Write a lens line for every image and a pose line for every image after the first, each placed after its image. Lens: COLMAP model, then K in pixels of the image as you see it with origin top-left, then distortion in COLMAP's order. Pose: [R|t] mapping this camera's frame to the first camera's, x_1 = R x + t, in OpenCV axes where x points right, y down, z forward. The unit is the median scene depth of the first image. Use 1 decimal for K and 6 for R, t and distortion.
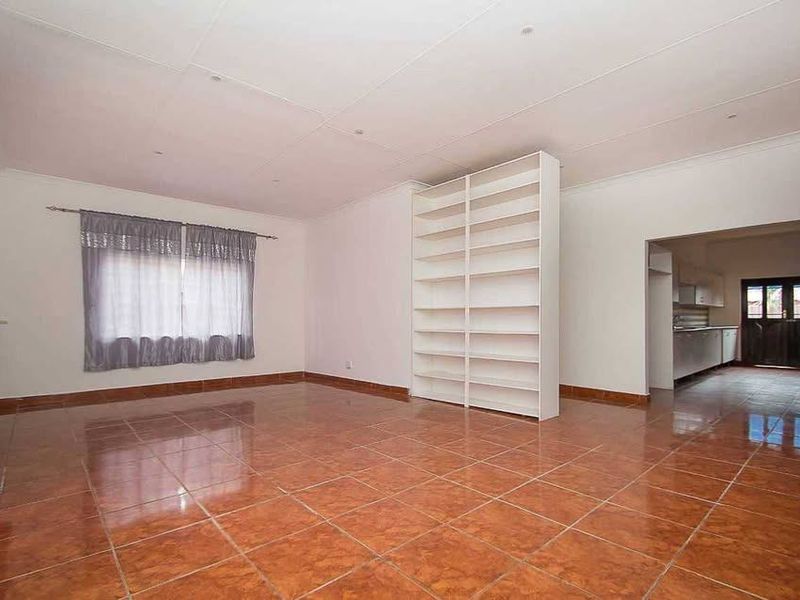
lens RADIAL K [[409.2, 0, 412.0], [0, 409.2, 309.0], [0, 0, 1]] dist [-0.015539, 0.015277]
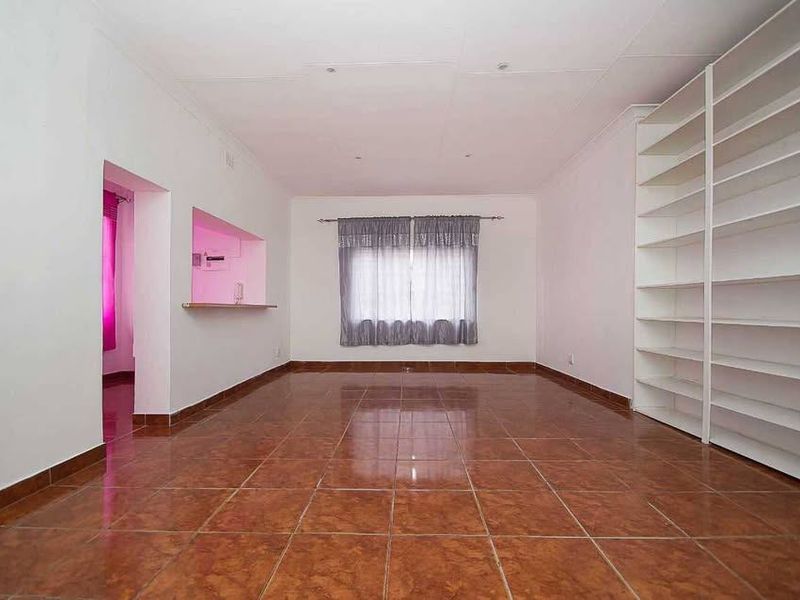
lens RADIAL K [[409.2, 0, 412.0], [0, 409.2, 309.0], [0, 0, 1]] dist [-0.015539, 0.015277]
pose [[0.708902, 0.003116, -0.705301, 0.223298], [0.019680, 0.999513, 0.024197, 0.010752], [0.705033, -0.031034, 0.708495, 0.224147]]
